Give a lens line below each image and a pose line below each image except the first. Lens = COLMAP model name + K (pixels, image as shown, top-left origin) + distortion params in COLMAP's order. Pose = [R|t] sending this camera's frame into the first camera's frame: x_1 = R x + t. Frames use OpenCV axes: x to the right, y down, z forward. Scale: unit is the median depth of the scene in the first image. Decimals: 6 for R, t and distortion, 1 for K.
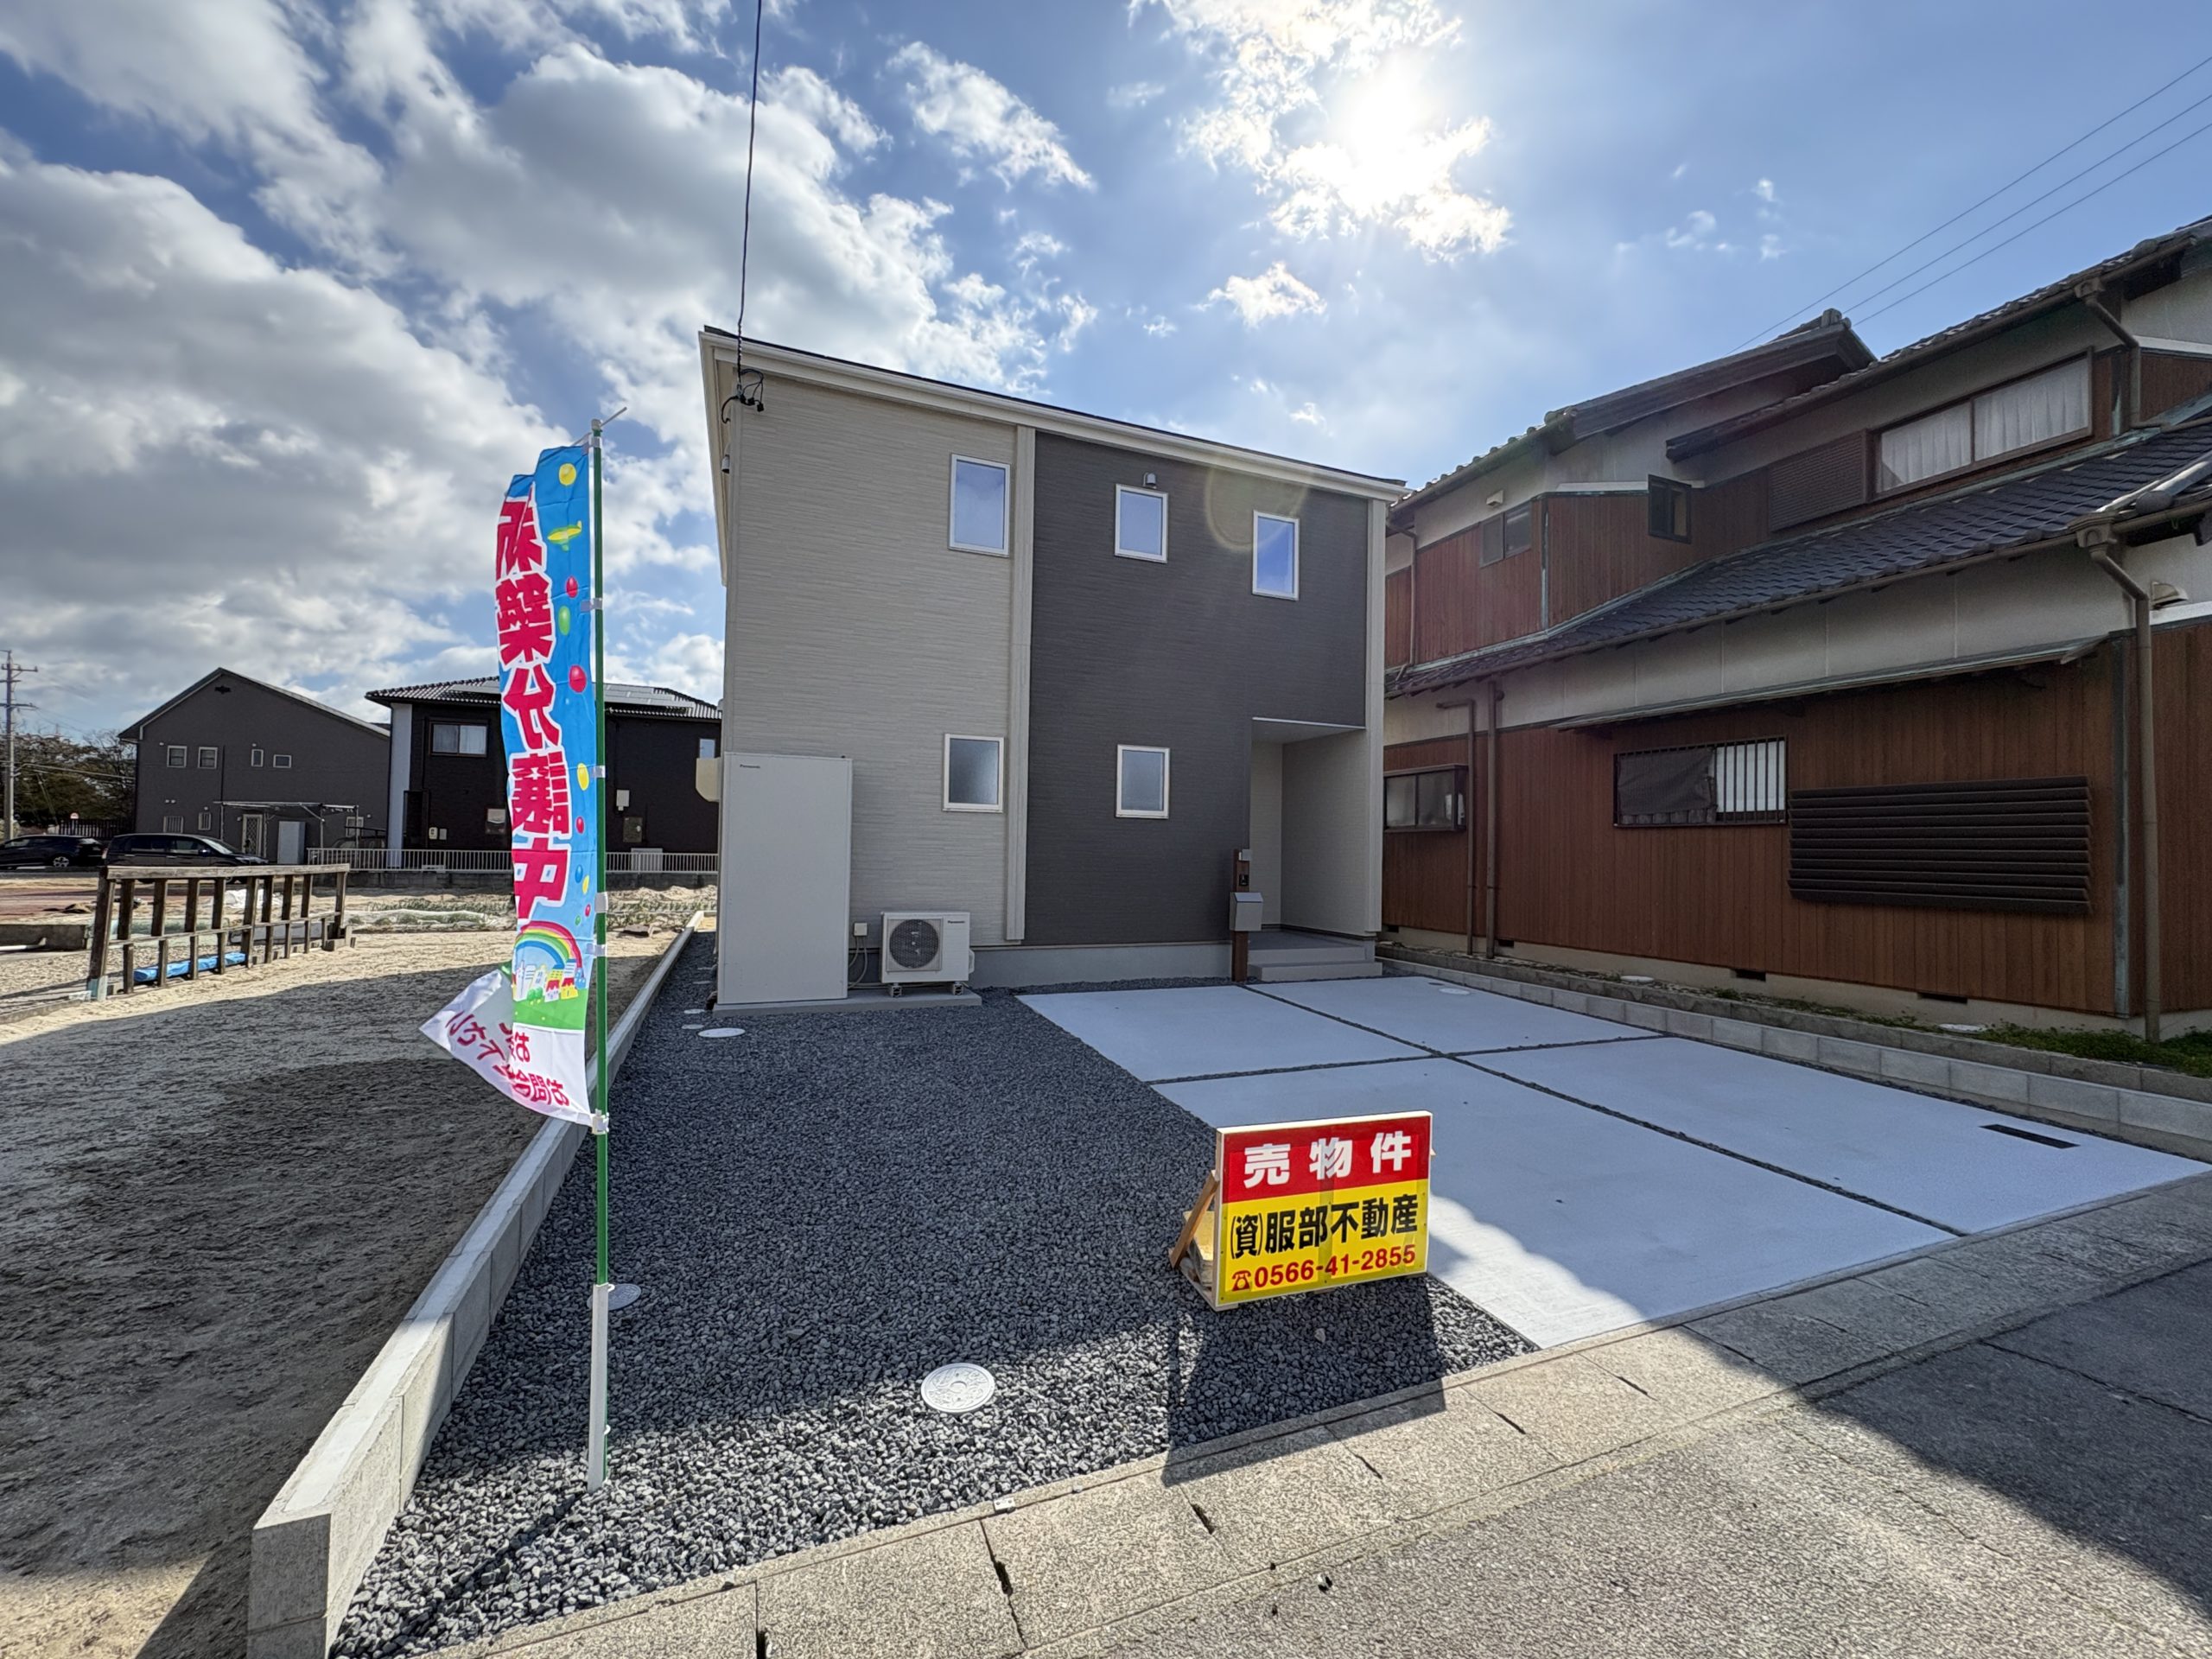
lens RADIAL K [[886.5, 0, 1100.0], [0, 886.5, 819.5], [0, 0, 1]] dist [0.018493, -0.000992]
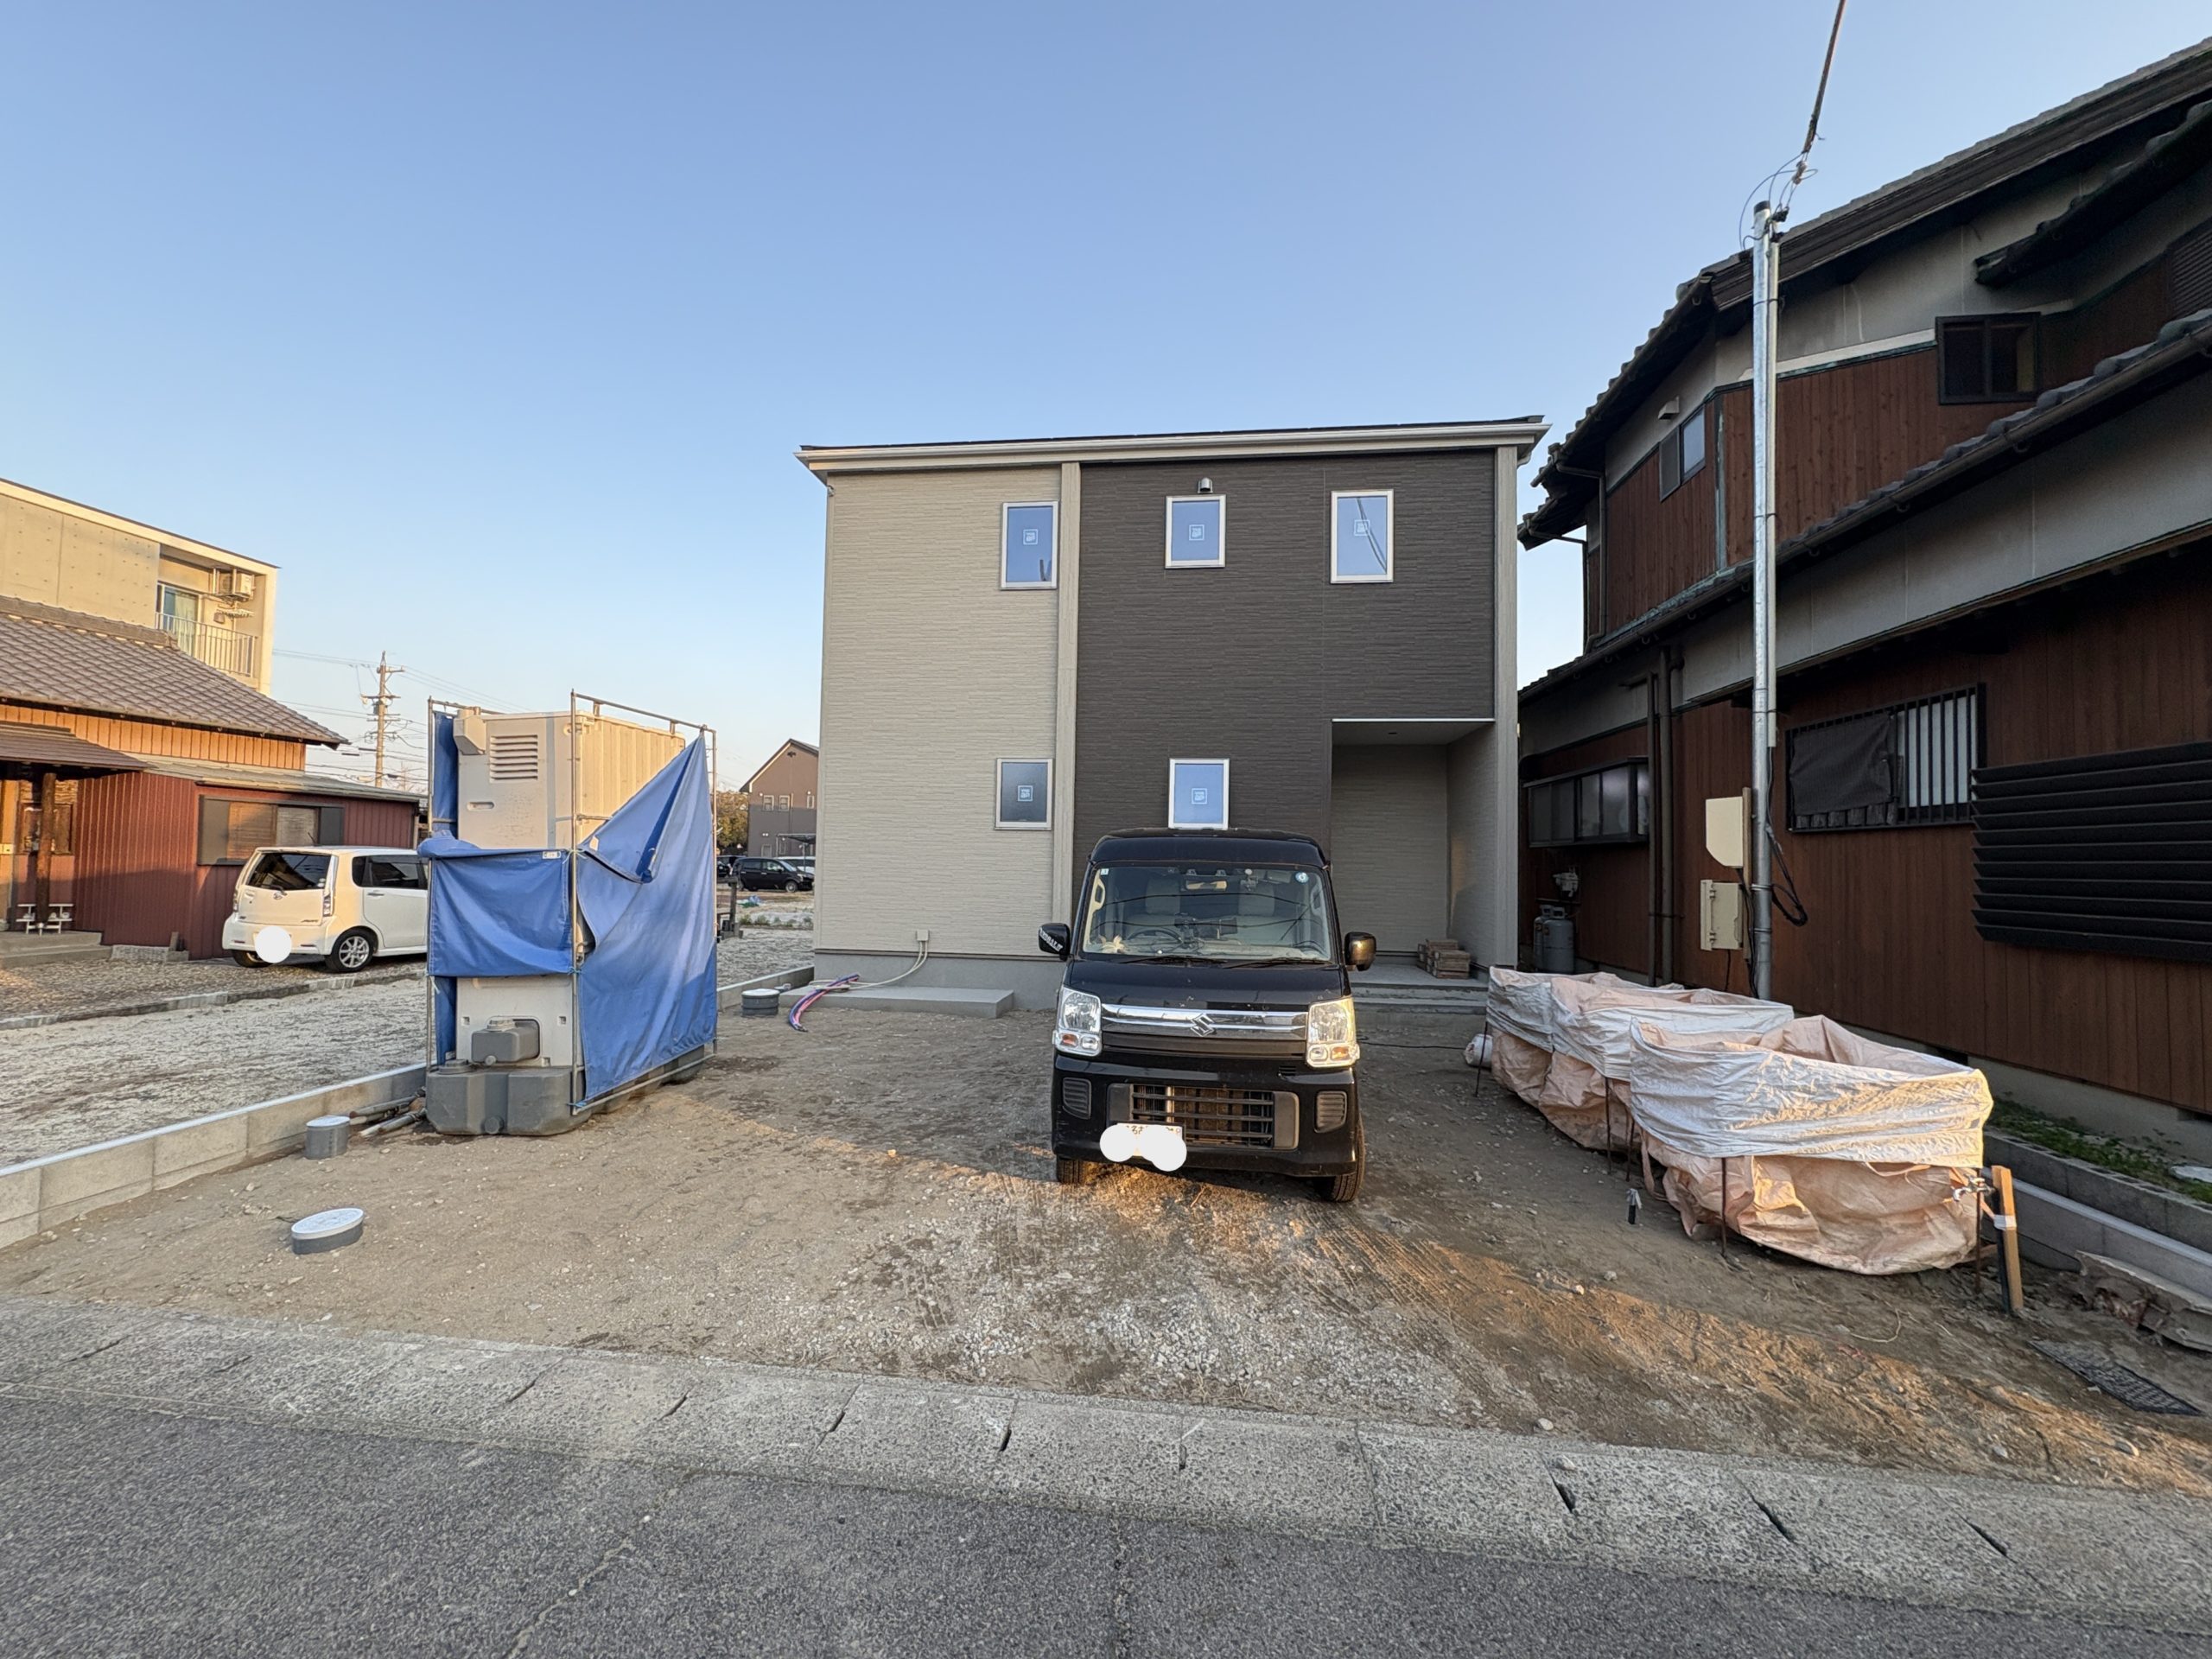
lens RADIAL K [[886.5, 0, 1037.3], [0, 886.5, 793.1], [0, 0, 1]] dist [0.018493, -0.000992]
pose [[0.876662, -0.044890, -0.479007, 0.466233], [0.020047, 0.998181, -0.056854, 0.006612], [0.480688, 0.040240, 0.875968, 0.104701]]
